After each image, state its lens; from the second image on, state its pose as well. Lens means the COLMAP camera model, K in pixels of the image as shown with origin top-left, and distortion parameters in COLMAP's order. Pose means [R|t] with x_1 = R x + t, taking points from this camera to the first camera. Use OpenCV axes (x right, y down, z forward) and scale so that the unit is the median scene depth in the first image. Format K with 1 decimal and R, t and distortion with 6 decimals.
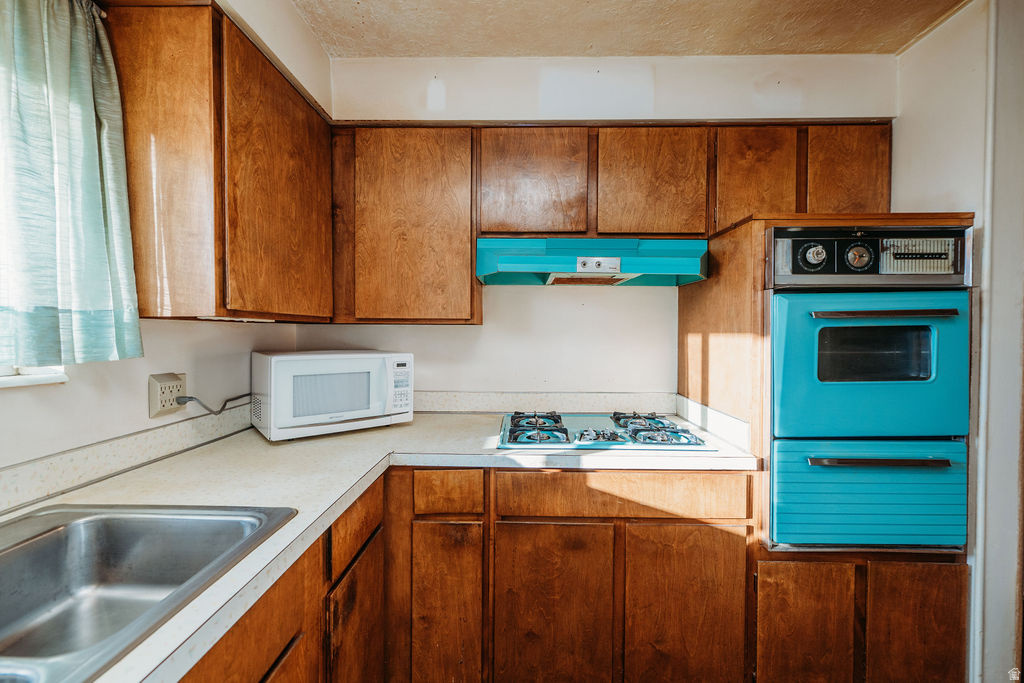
lens RADIAL K [[406.4, 0, 515.1], [0, 406.4, 339.7], [0, 0, 1]] dist [-0.001400, 0.000493]
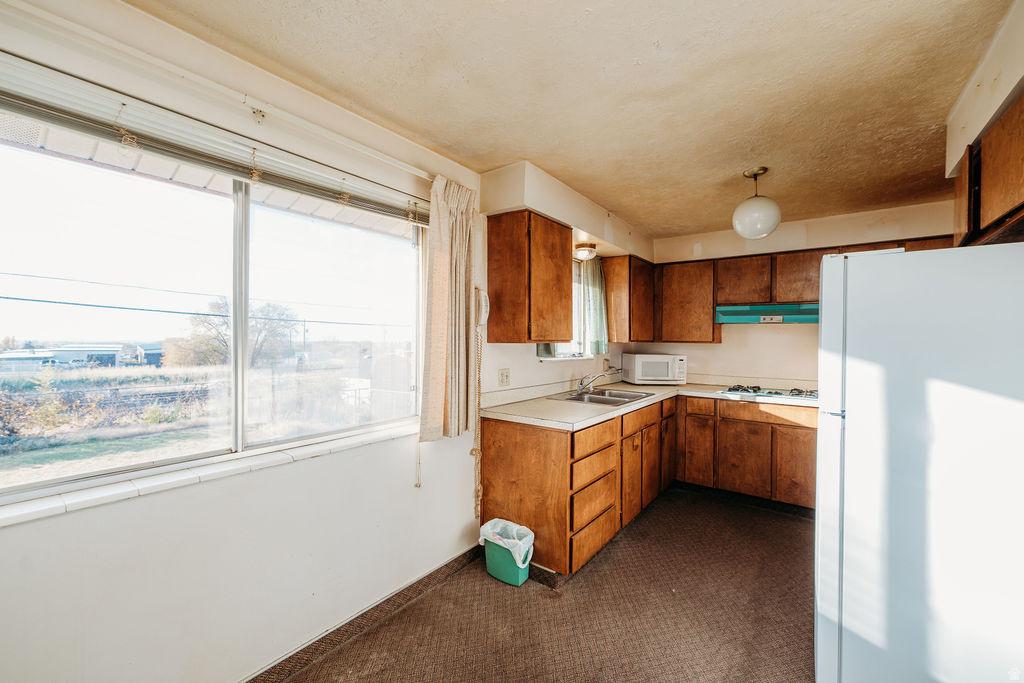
lens RADIAL K [[406.4, 0, 516.3], [0, 406.4, 338.5], [0, 0, 1]] dist [-0.001400, 0.000493]
pose [[0.803999, 0.002612, -0.594625, 0.456924], [-0.016660, 0.999697, -0.018135, -0.008298], [0.594397, 0.024487, 0.803799, -1.902848]]
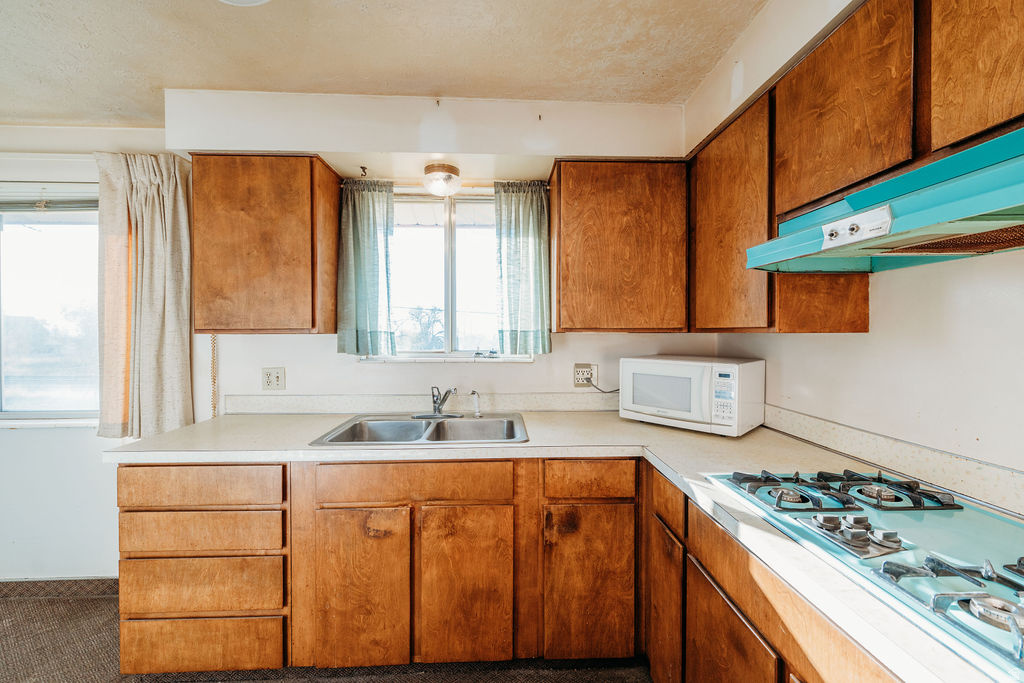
lens RADIAL K [[406.4, 0, 512.9], [0, 406.4, 338.2], [0, 0, 1]] dist [-0.001400, 0.000493]
pose [[0.060331, 0.007930, -0.998147, 0.823116], [-0.015835, 0.999850, 0.006986, -0.032345], [0.998053, 0.015384, 0.060448, 0.547474]]
